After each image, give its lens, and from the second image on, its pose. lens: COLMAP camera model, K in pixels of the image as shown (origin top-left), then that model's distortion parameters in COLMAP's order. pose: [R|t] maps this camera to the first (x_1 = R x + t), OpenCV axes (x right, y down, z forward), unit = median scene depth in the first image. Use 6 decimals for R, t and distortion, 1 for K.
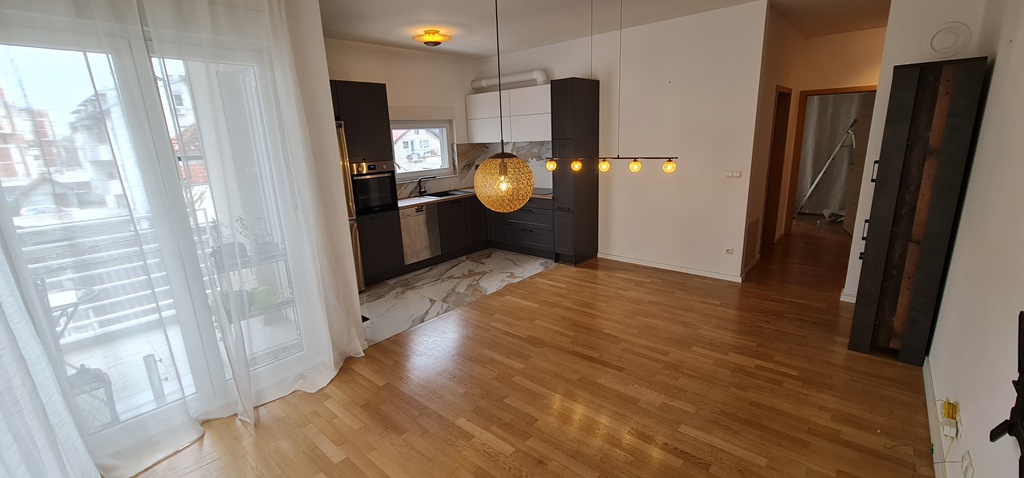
lens RADIAL K [[414.0, 0, 512.0], [0, 414.0, 239.0], [0, 0, 1]] dist [-0.003102, 0.000094]
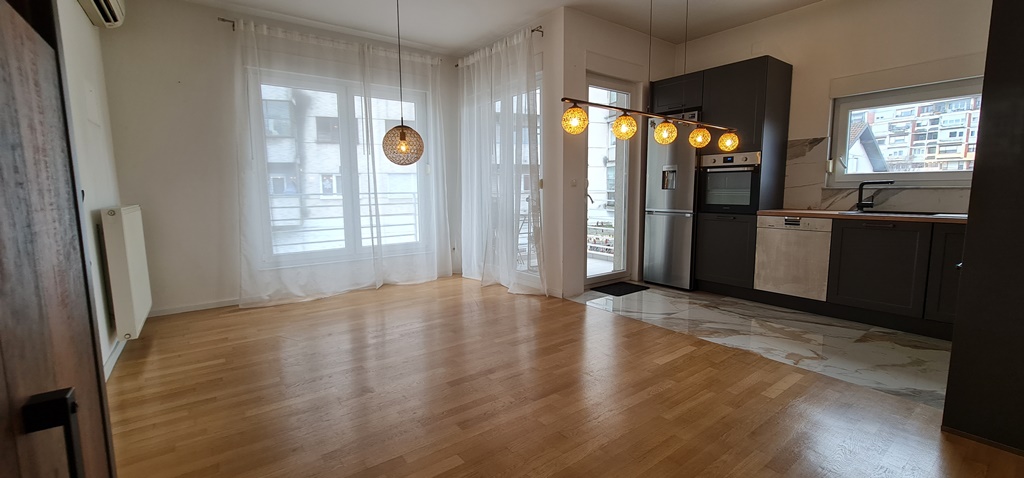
lens RADIAL K [[414.0, 0, 512.0], [0, 414.0, 239.0], [0, 0, 1]] dist [-0.003102, 0.000094]
pose [[-0.204392, 0.160702, -0.965608, 0.595042], [-0.221526, 0.953248, 0.205536, -0.087995], [0.953494, 0.255917, -0.159236, 0.717037]]
